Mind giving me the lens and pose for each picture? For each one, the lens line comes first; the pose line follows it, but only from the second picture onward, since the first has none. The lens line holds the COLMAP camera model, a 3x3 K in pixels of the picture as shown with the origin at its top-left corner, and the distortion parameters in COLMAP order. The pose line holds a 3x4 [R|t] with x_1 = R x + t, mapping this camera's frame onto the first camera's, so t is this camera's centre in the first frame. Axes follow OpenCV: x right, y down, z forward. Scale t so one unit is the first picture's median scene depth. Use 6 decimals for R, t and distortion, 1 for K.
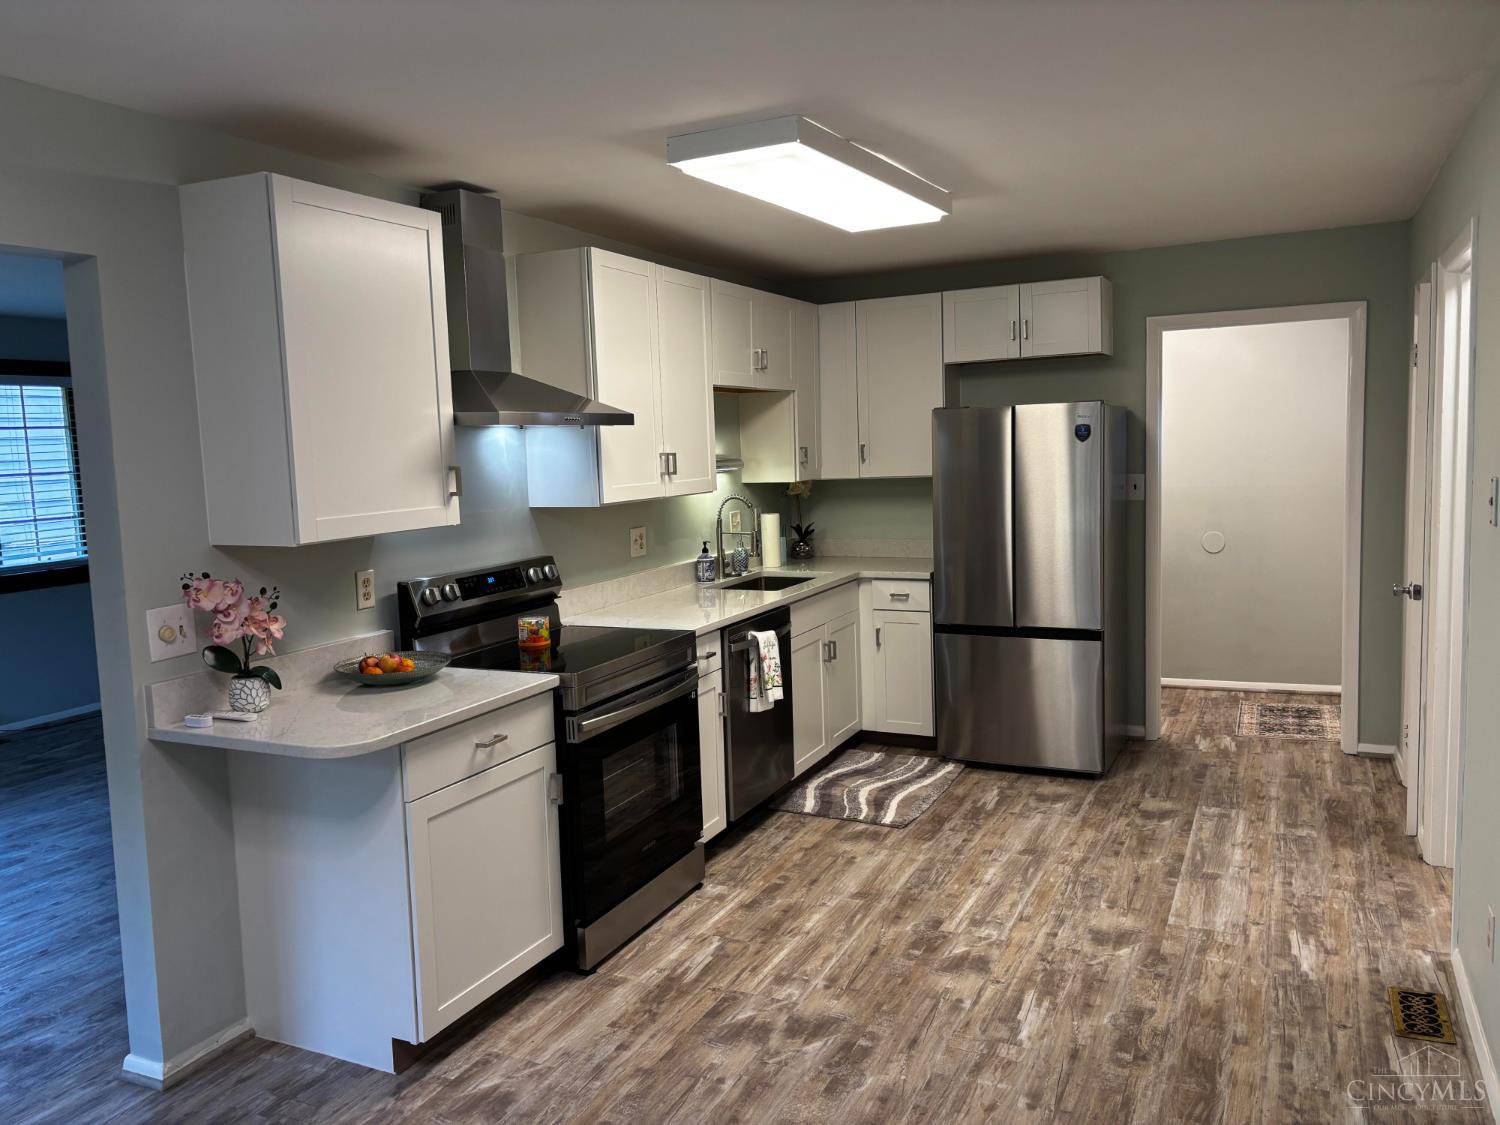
lens RADIAL K [[1131.4, 0, 750.0], [0, 1131.4, 562.5], [0, 0, 1]] dist [0.037897, -0.046241]
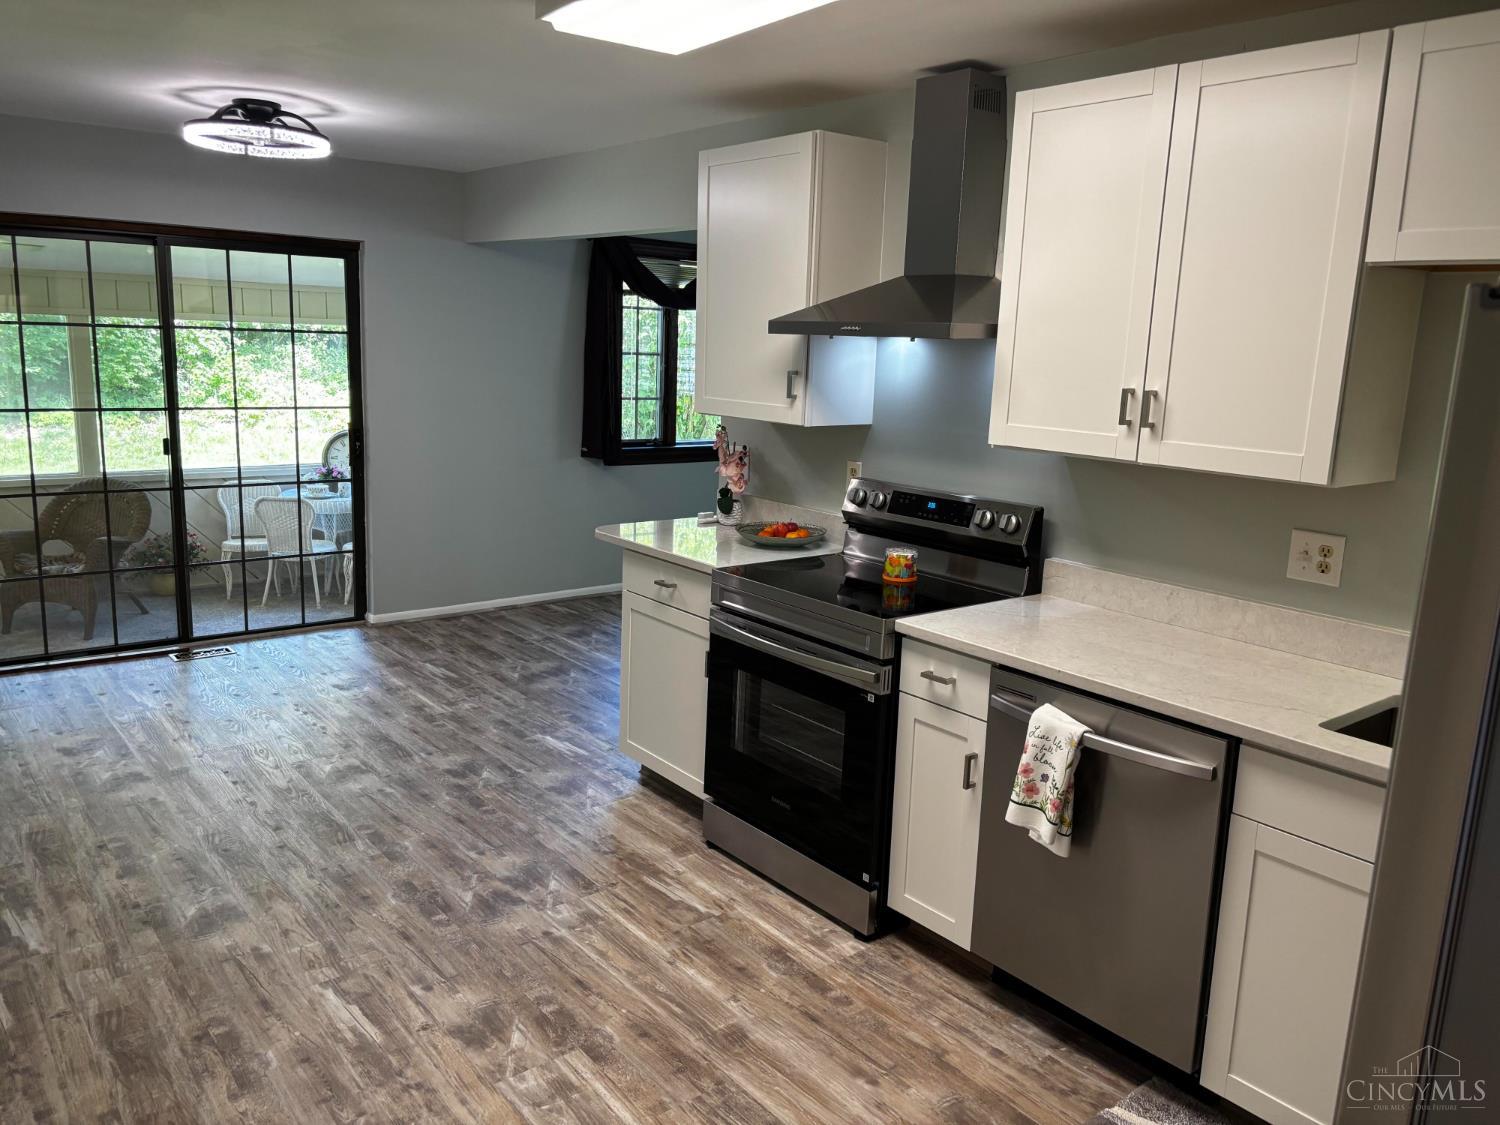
lens RADIAL K [[1131.4, 0, 750.0], [0, 1131.4, 562.5], [0, 0, 1]] dist [0.037897, -0.046241]
pose [[-0.432516, 0.190518, -0.881268, 0.756826], [-0.123504, 0.955688, 0.267221, -0.193053], [0.893127, 0.224417, -0.389821, 1.422248]]
